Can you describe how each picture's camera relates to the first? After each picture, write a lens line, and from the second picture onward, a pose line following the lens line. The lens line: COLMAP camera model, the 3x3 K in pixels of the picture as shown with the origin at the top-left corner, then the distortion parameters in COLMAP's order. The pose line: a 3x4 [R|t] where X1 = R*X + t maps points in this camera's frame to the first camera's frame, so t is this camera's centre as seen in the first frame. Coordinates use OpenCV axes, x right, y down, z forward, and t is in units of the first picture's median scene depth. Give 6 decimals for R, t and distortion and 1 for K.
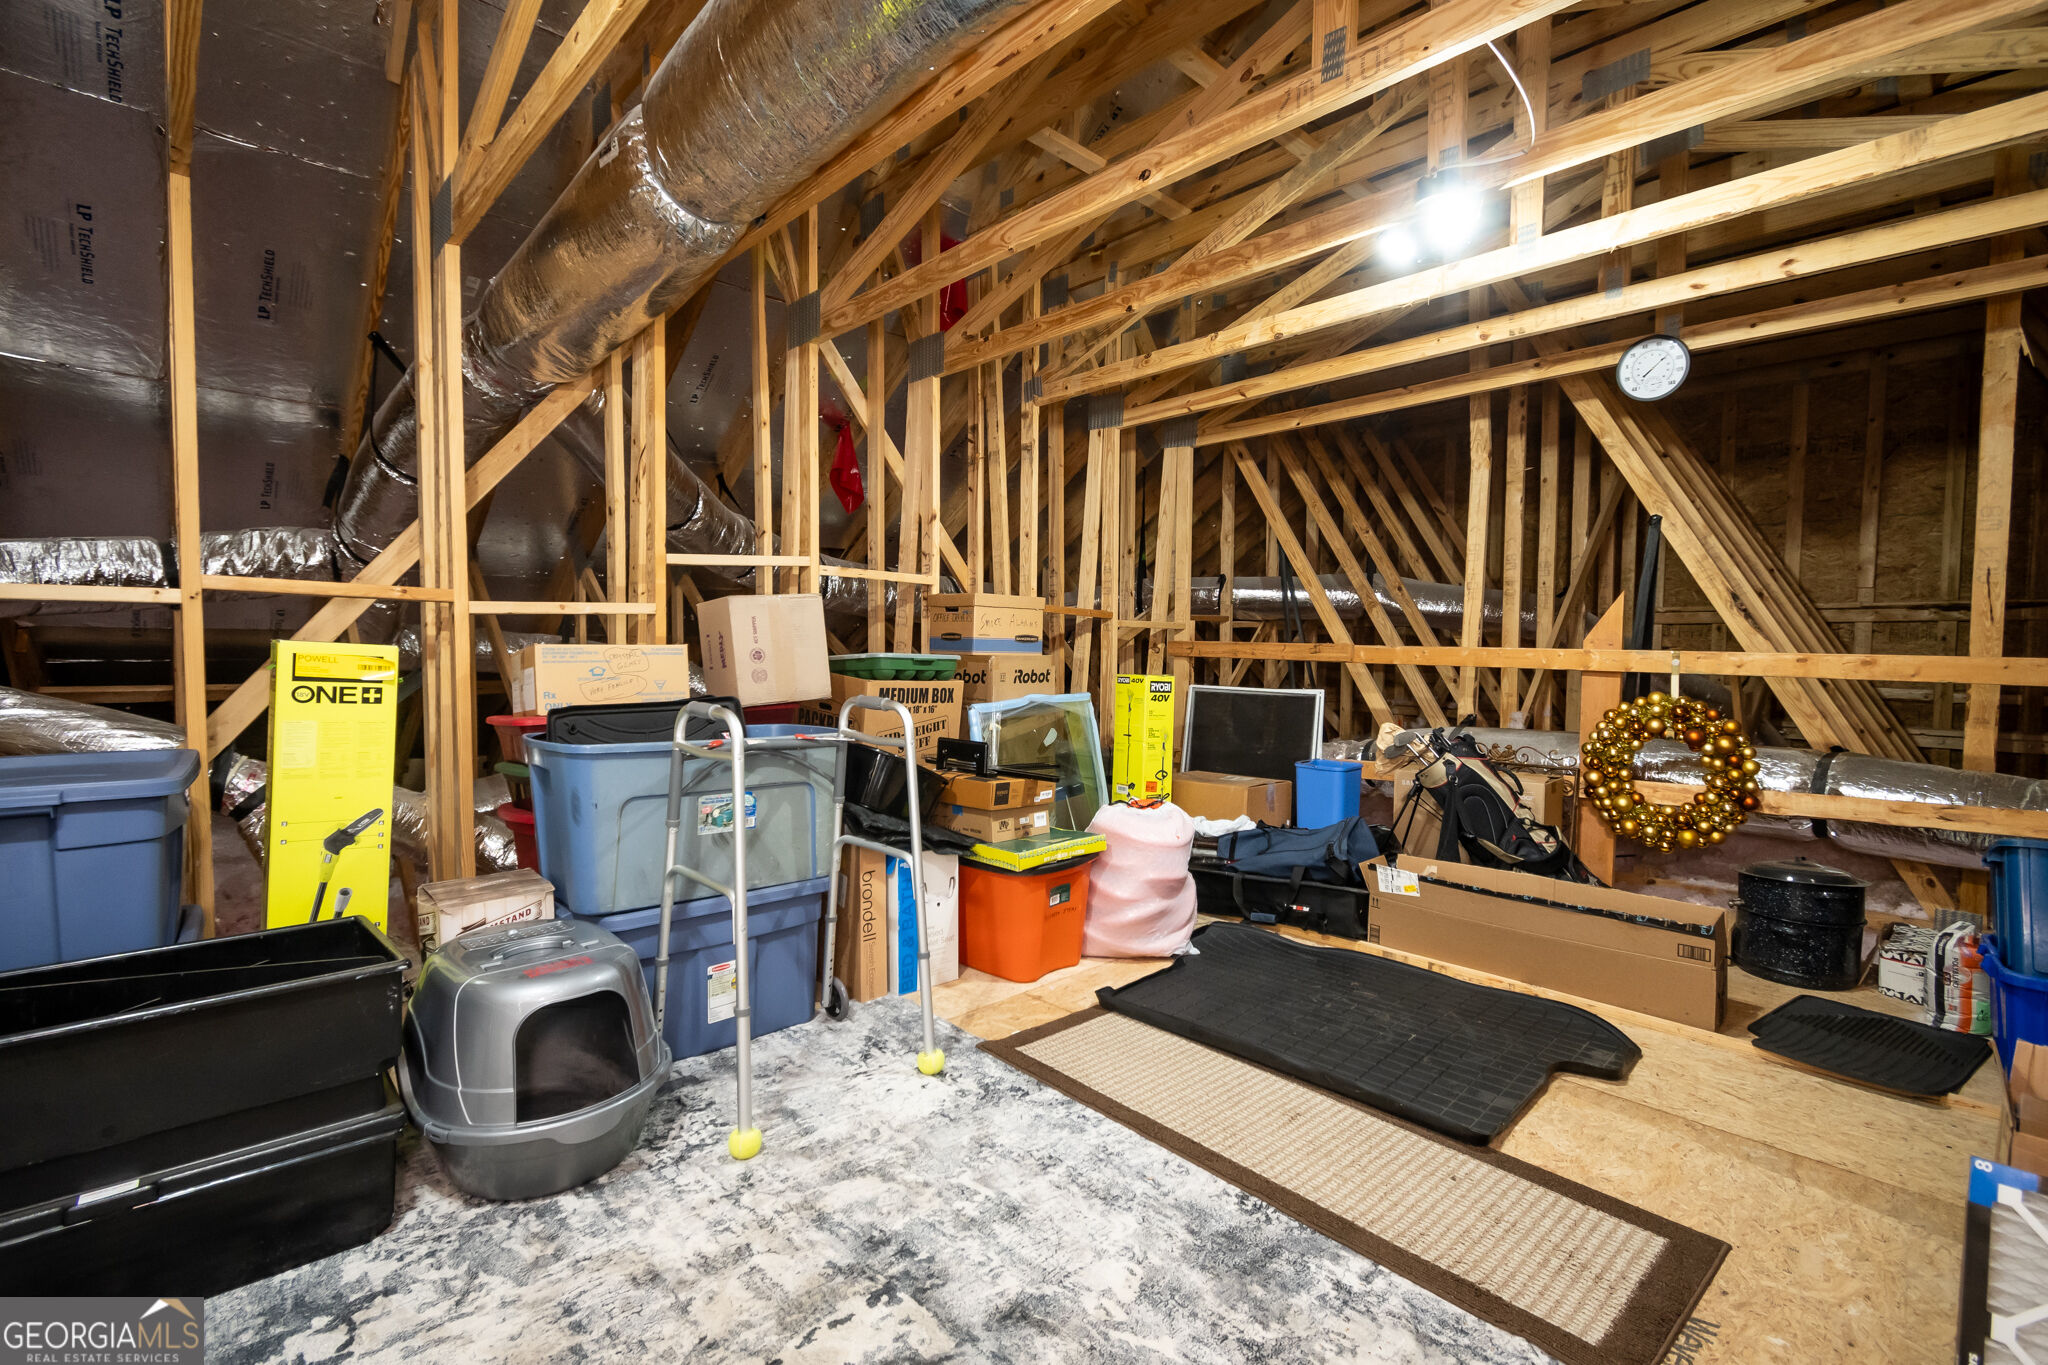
lens RADIAL K [[909.2, 0, 1019.9], [0, 909.2, 683.7], [0, 0, 1]] dist [0.008169, -0.003496]
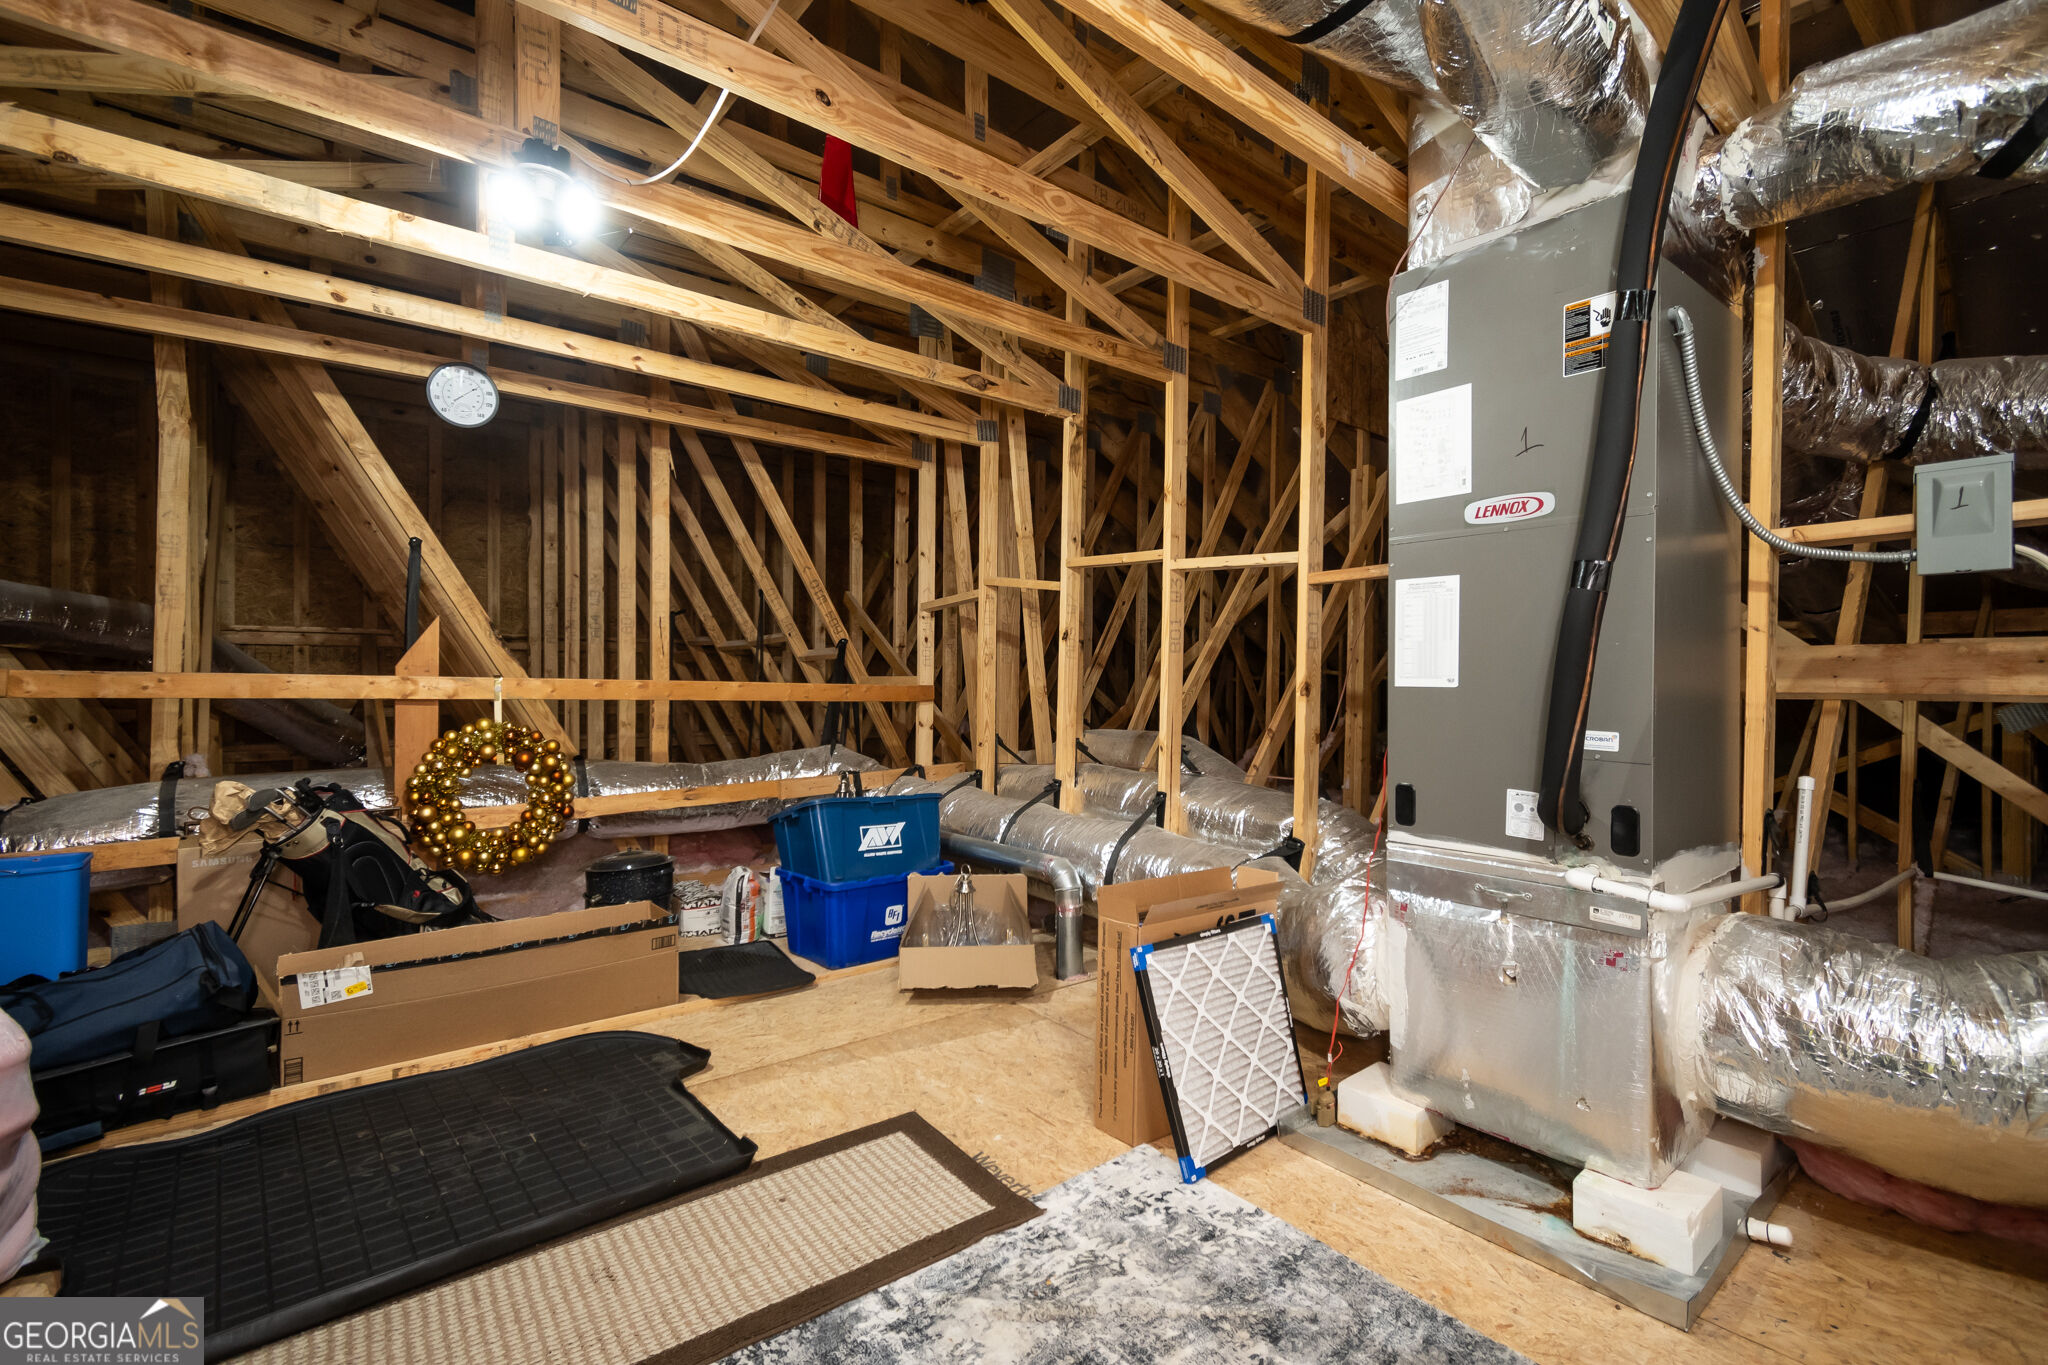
lens RADIAL K [[909.2, 0, 1021.9], [0, 909.2, 687.5], [0, 0, 1]] dist [0.008169, -0.003496]
pose [[0.069890, -0.019239, 0.997369, -0.285335], [0.034625, 0.999258, 0.016849, -0.022961], [-0.996954, 0.033356, 0.070504, 0.353127]]
